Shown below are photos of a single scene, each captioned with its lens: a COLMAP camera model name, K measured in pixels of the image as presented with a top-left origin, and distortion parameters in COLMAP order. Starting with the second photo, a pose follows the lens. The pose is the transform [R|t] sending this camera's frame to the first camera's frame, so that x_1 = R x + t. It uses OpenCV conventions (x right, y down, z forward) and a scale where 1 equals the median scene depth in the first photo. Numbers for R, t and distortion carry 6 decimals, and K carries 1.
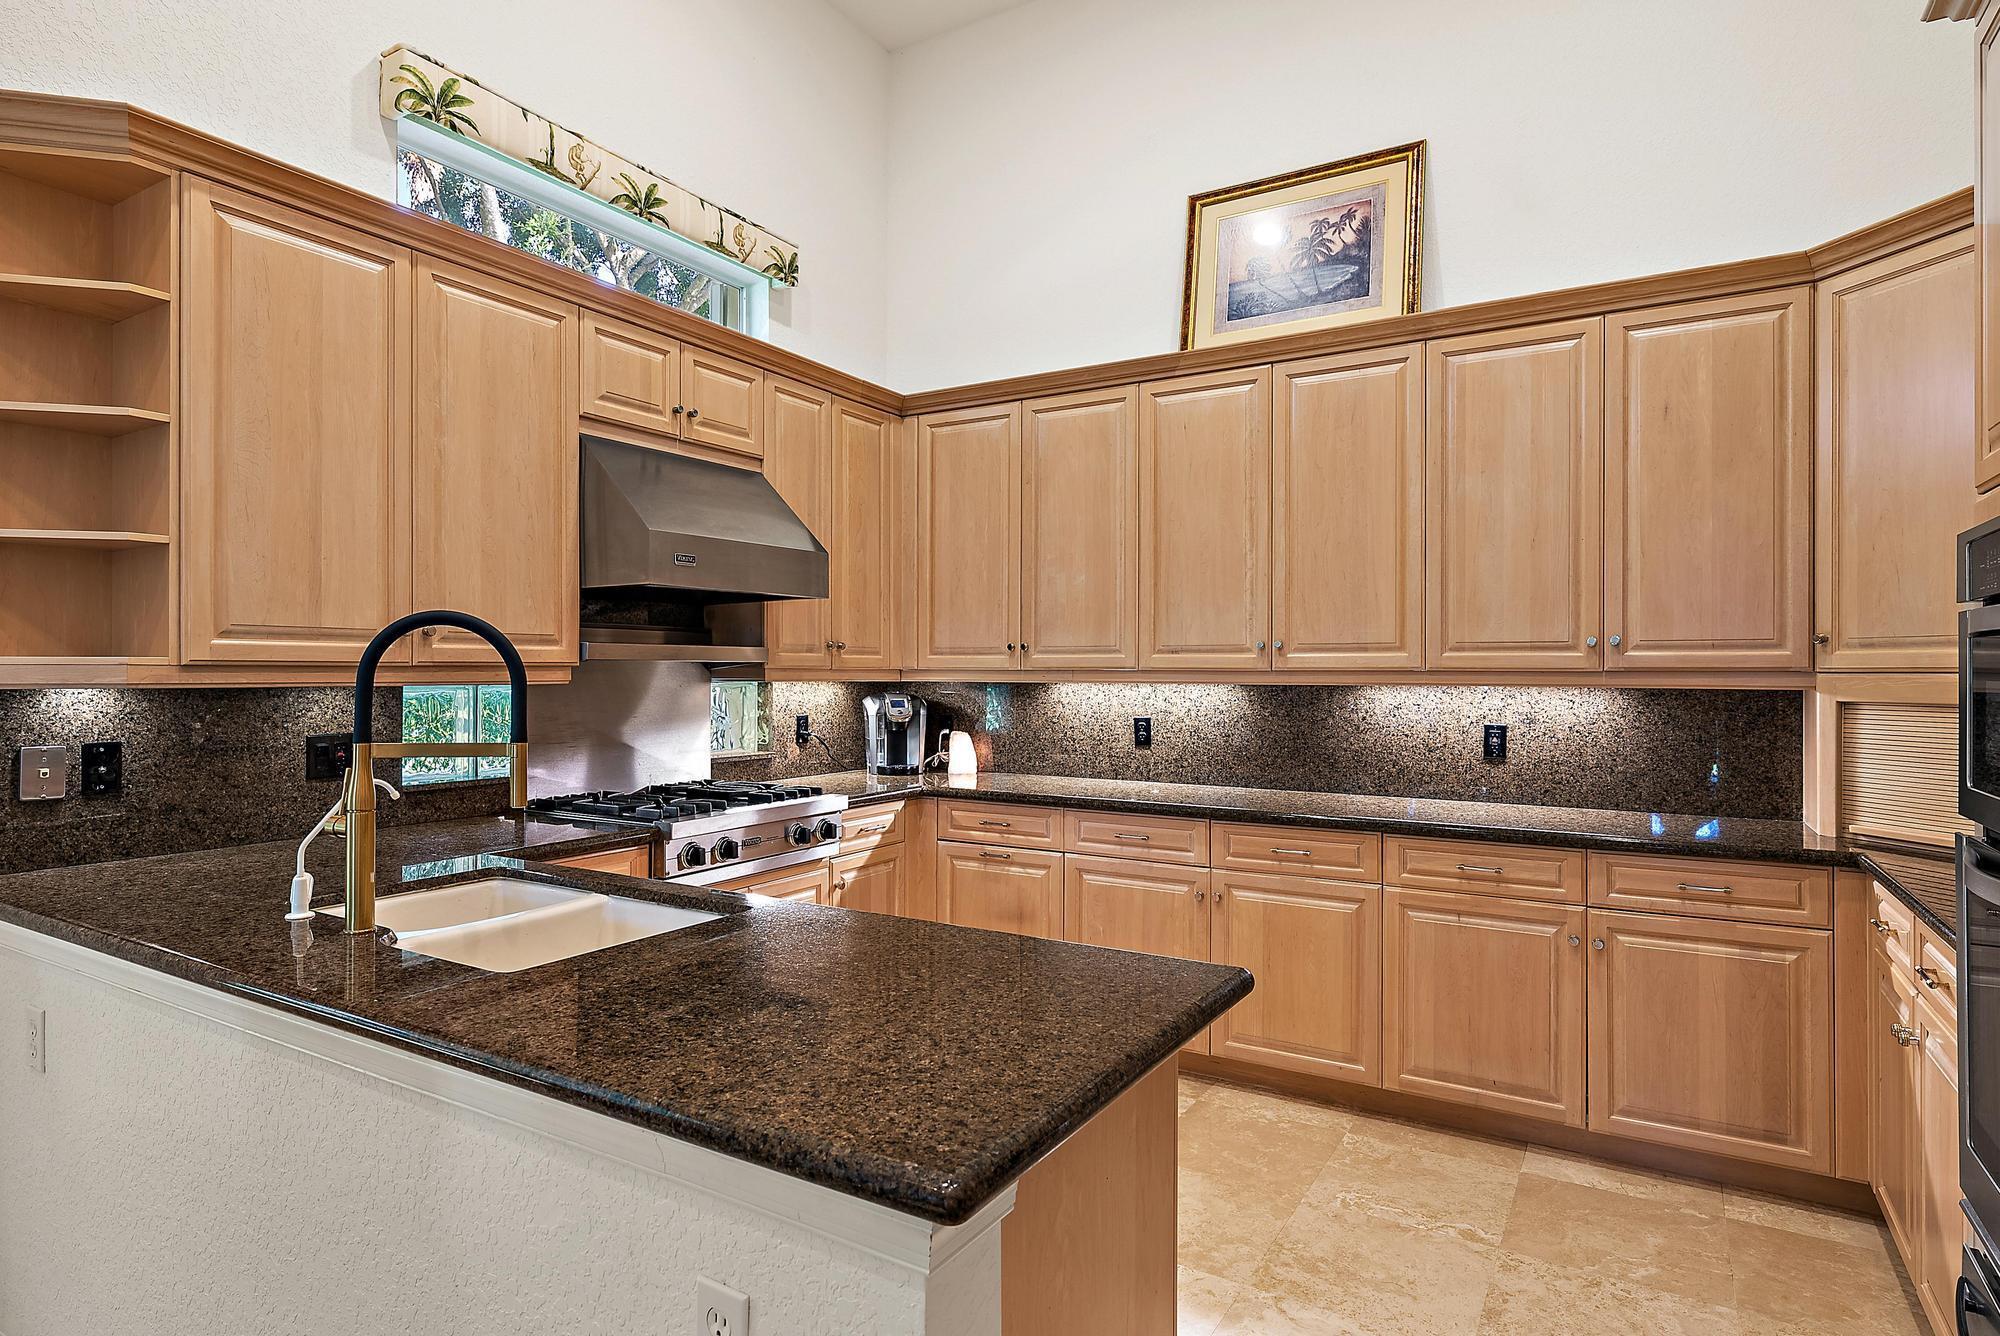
lens RADIAL K [[1057.8, 0, 1007.7], [0, 1057.8, 671.9], [0, 0, 1]] dist [-0.002750, 0.000382]
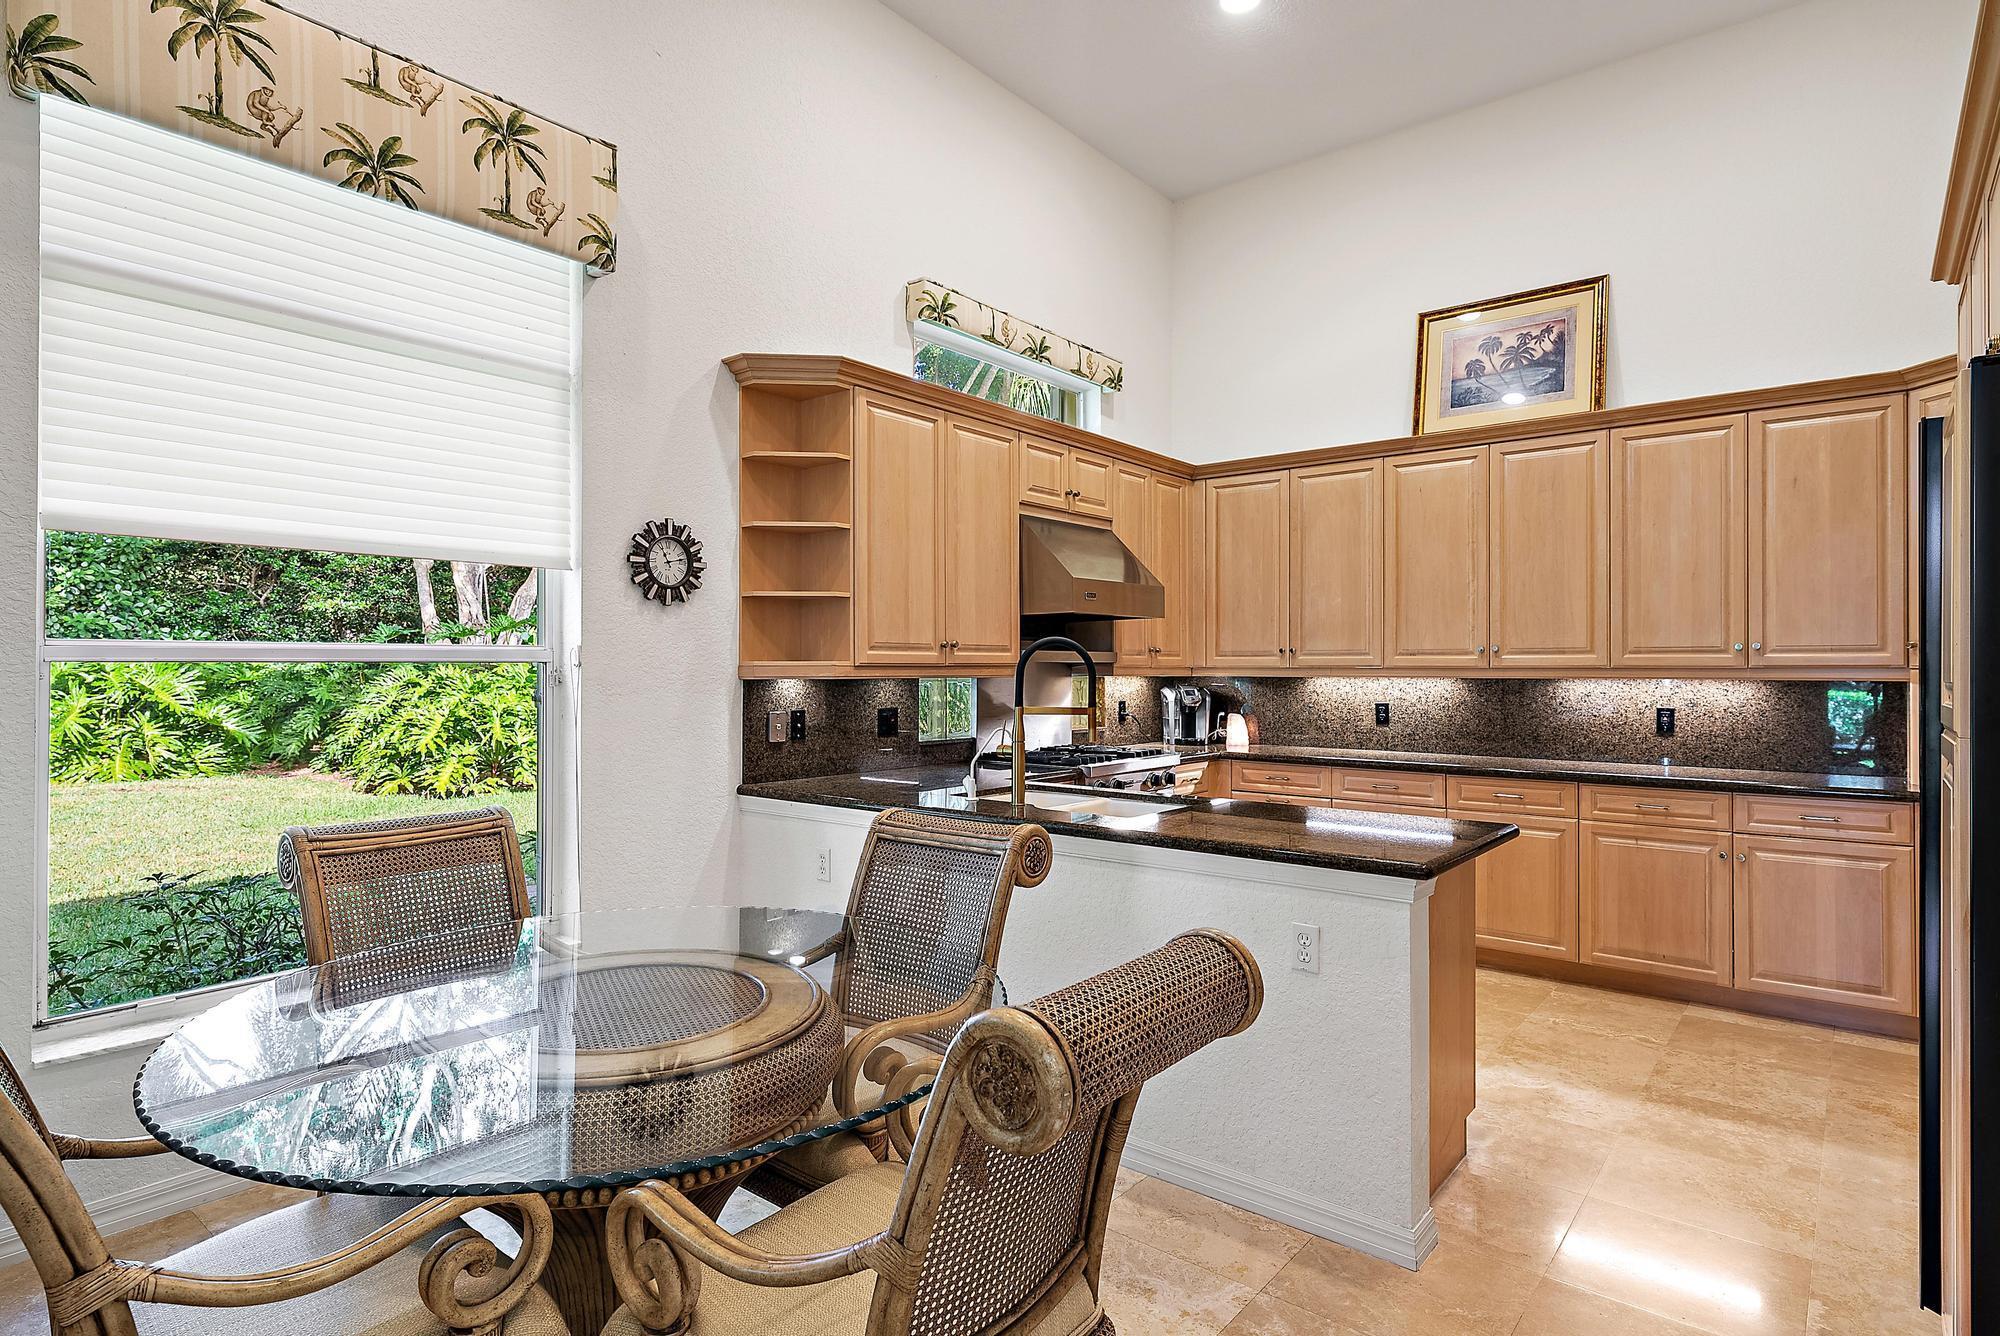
lens RADIAL K [[1057.8, 0, 994.6], [0, 1057.8, 664.0], [0, 0, 1]] dist [-0.002750, 0.000382]
pose [[0.989432, -0.002076, -0.144984, -0.213093], [0.001364, 0.999987, -0.005011, -0.000391], [0.144993, 0.004760, 0.989421, -0.512759]]
